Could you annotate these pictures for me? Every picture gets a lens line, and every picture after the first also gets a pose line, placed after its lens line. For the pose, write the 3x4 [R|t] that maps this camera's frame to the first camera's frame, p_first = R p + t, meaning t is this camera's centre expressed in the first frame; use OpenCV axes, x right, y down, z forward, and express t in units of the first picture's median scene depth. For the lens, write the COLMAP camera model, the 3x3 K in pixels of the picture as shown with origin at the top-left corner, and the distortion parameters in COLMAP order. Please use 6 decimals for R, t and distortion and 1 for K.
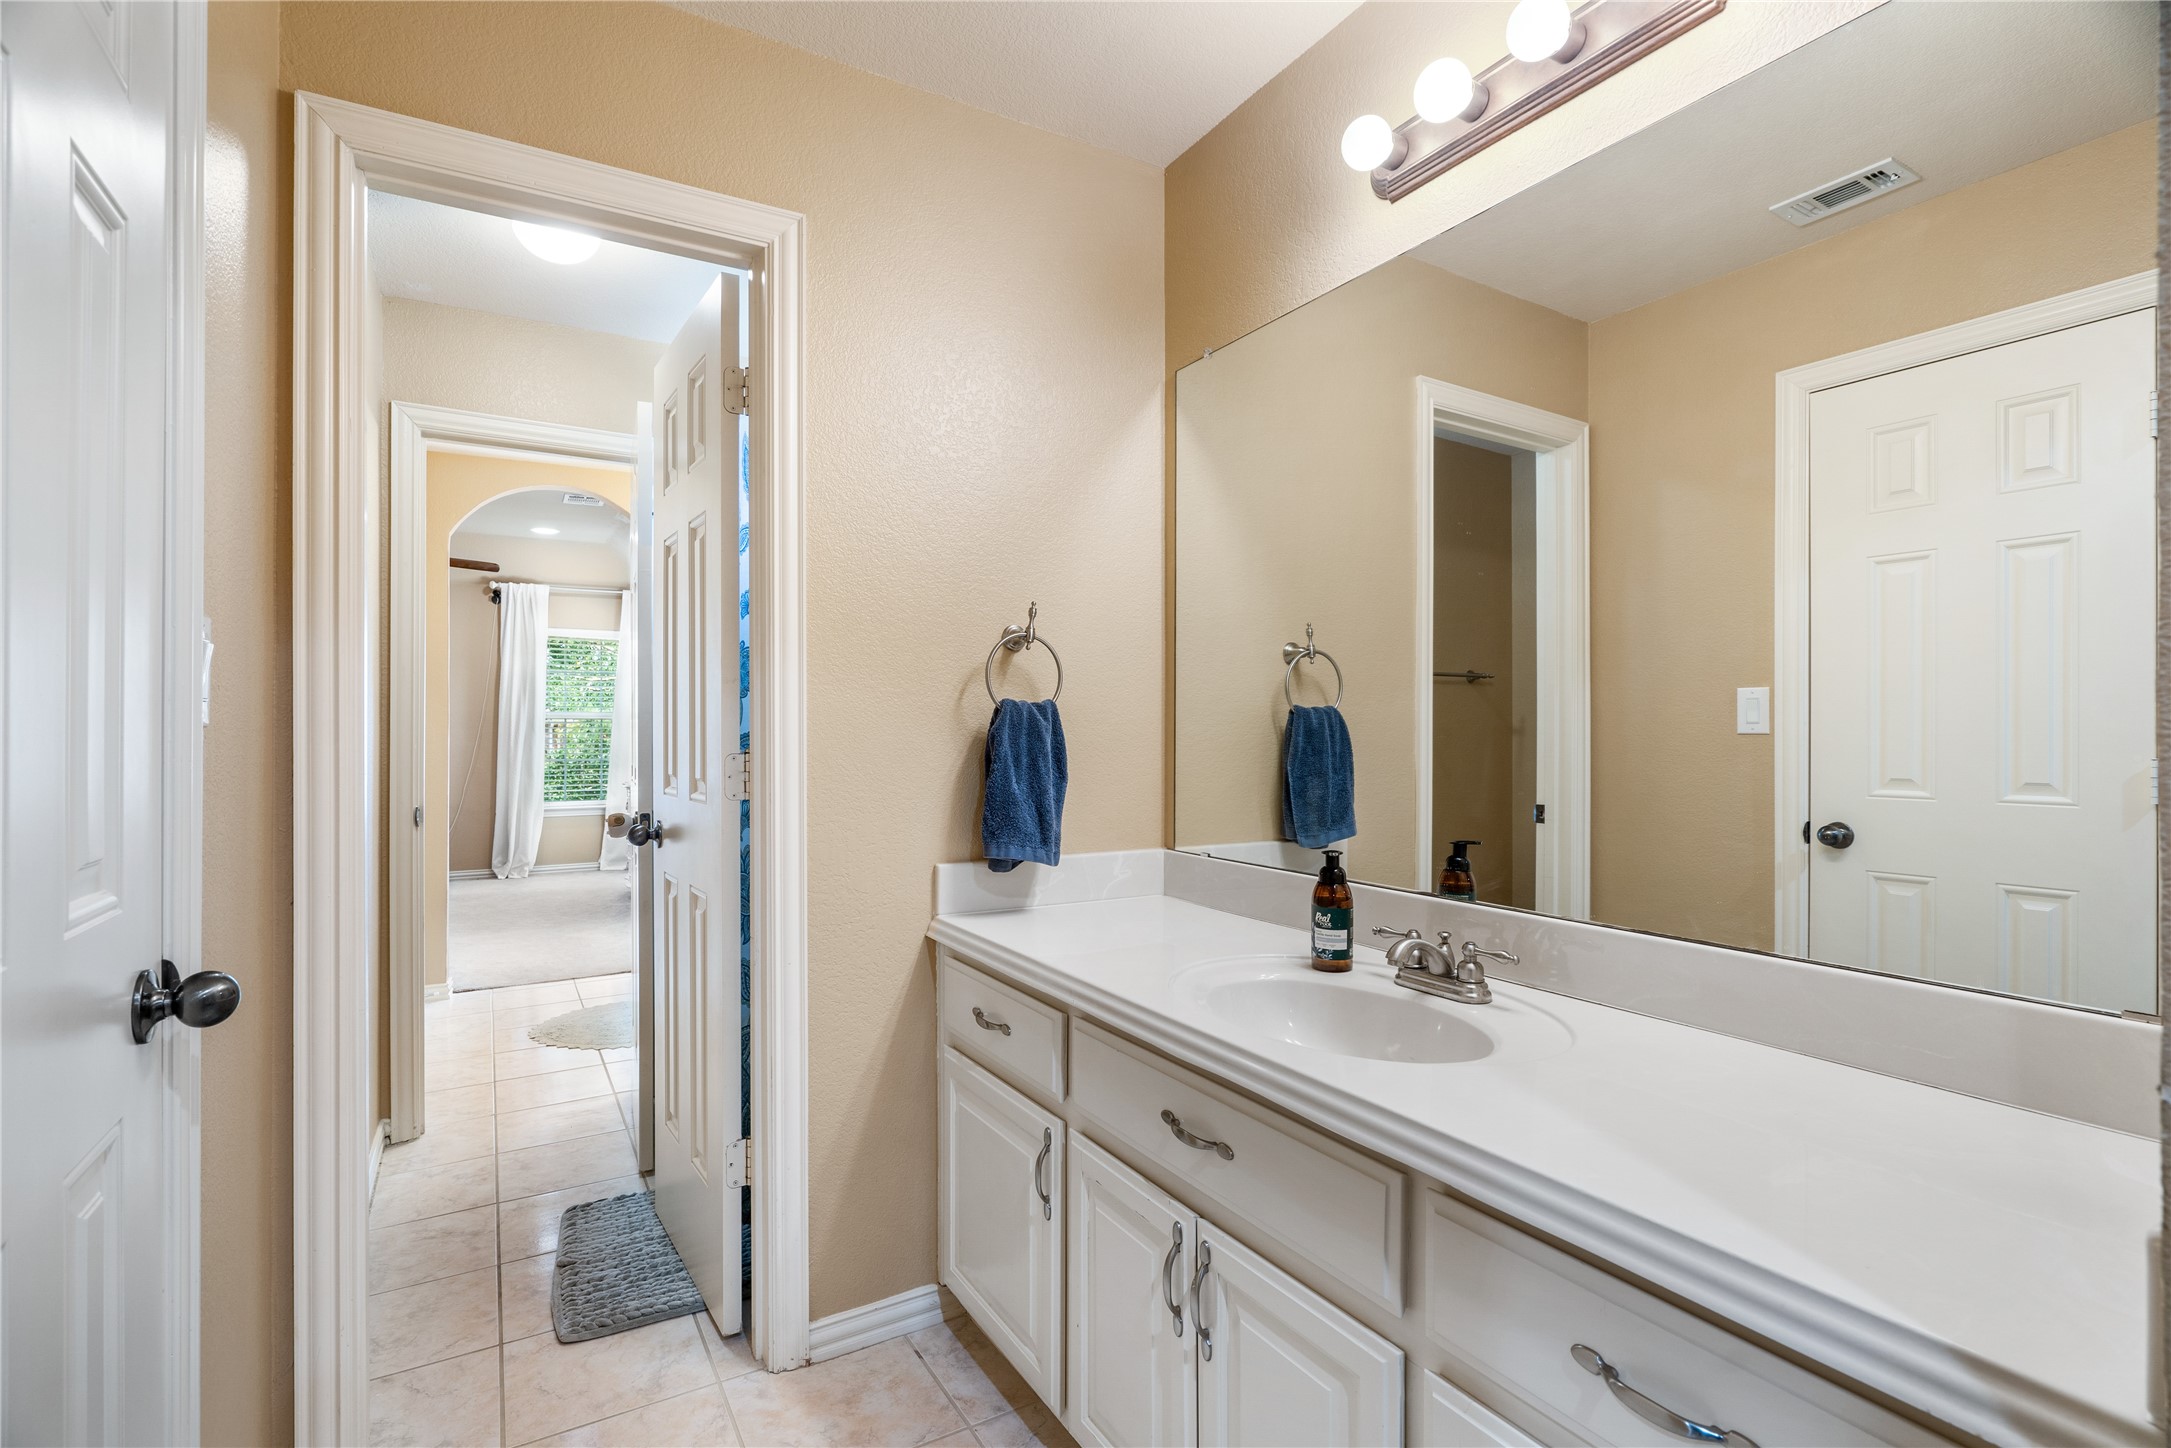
lens RADIAL K [[1019.1, 0, 1085.3], [0, 1019.1, 728.2], [0, 0, 1]] dist [0.003363, 0.001190]
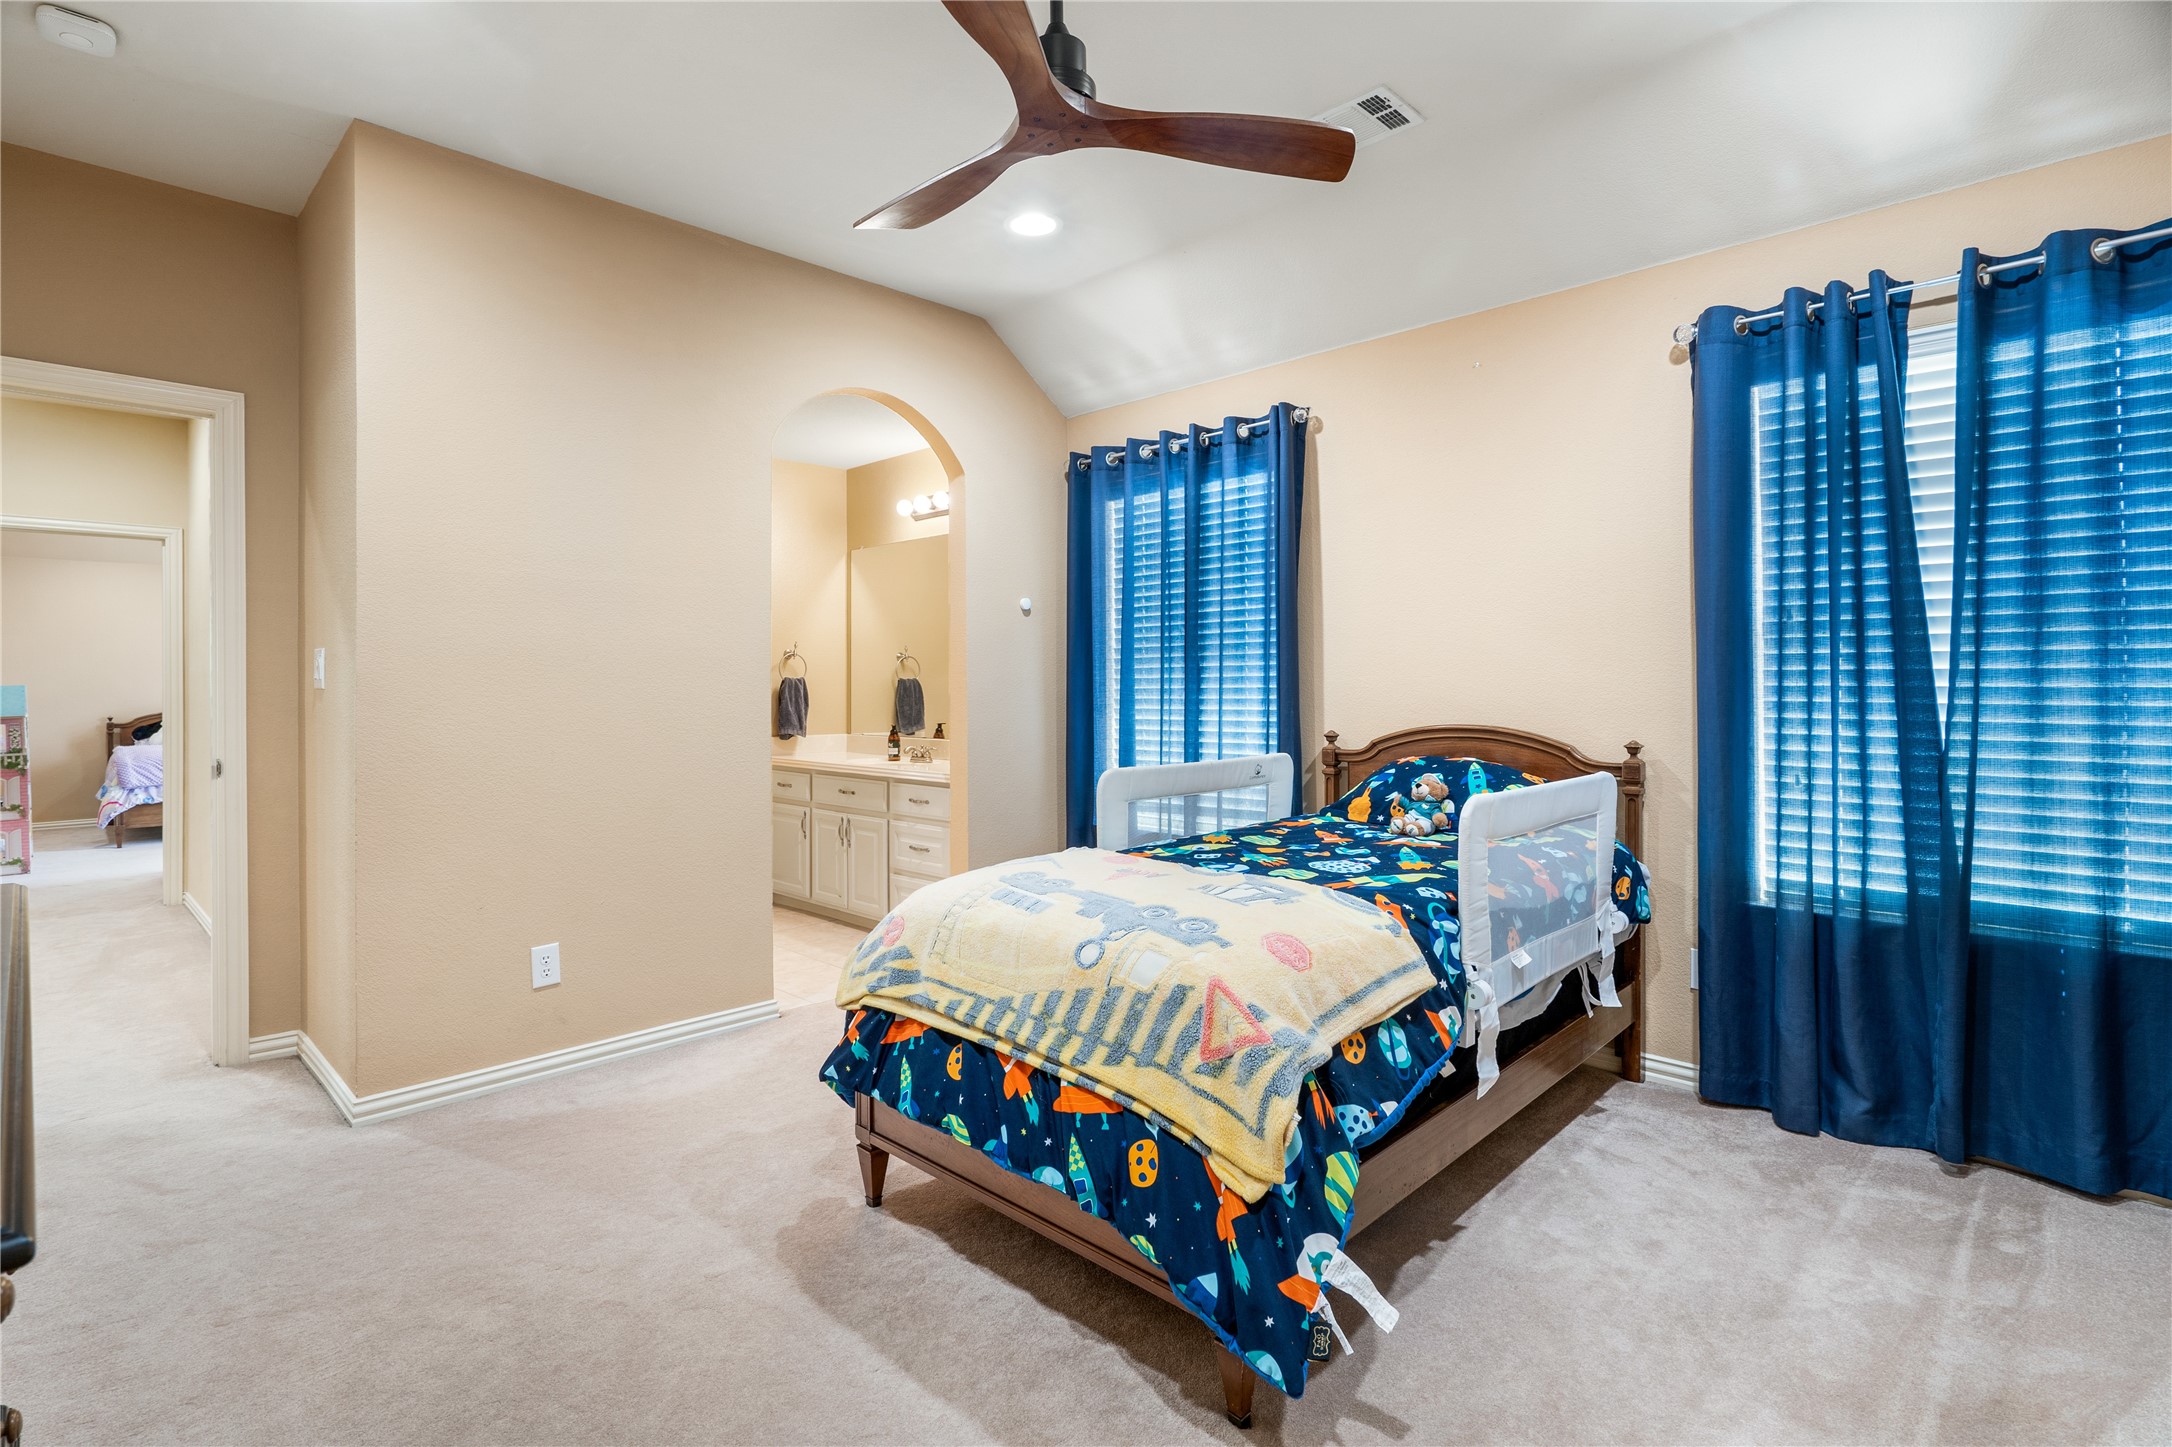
lens RADIAL K [[1019.6, 0, 1102.3], [0, 1019.6, 686.7], [0, 0, 1]] dist [0.003363, 0.001190]
pose [[0.960693, -0.004866, 0.277571, -0.021433], [0.003802, 0.999983, 0.004372, -0.011535], [-0.277588, -0.003145, 0.960695, -1.907129]]
